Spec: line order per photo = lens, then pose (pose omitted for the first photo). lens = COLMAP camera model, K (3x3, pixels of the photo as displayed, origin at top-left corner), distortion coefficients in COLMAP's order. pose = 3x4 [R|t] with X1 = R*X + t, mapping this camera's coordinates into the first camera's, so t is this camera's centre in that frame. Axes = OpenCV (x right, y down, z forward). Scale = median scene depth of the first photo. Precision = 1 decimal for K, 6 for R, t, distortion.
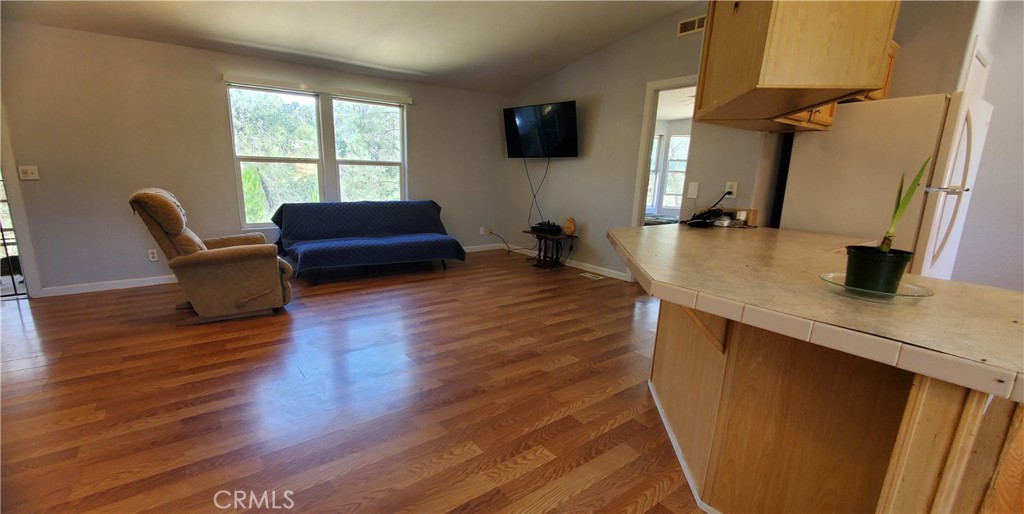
lens RADIAL K [[431.7, 0, 492.2], [0, 431.7, 268.0], [0, 0, 1]] dist [-0.002110, -0.000363]
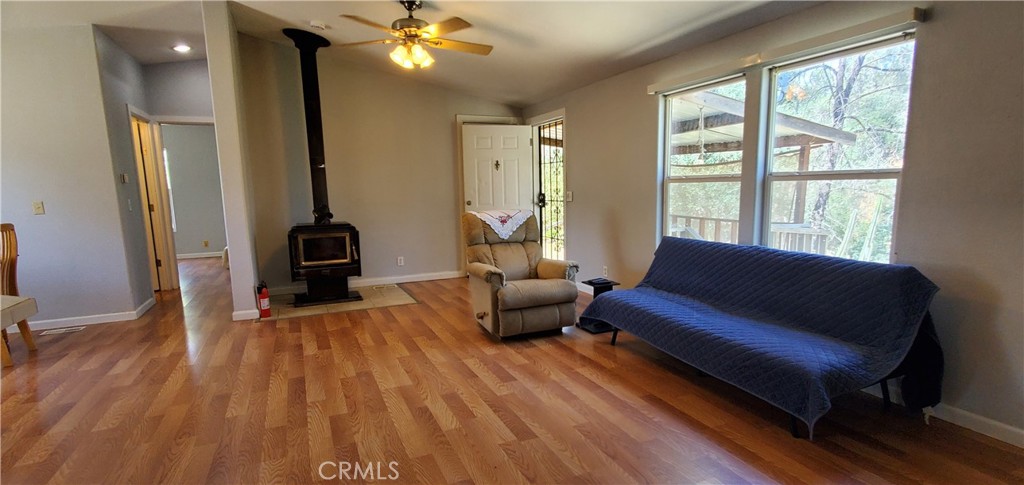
lens RADIAL K [[492.3, 0, 523.3], [0, 492.3, 256.0], [0, 0, 1]] dist [0.001660, 0.000560]
pose [[-0.203129, 0.116479, -0.972199, 0.432341], [-0.204258, 0.966014, 0.158415, -0.213563], [0.957610, 0.230758, -0.172433, 0.968482]]
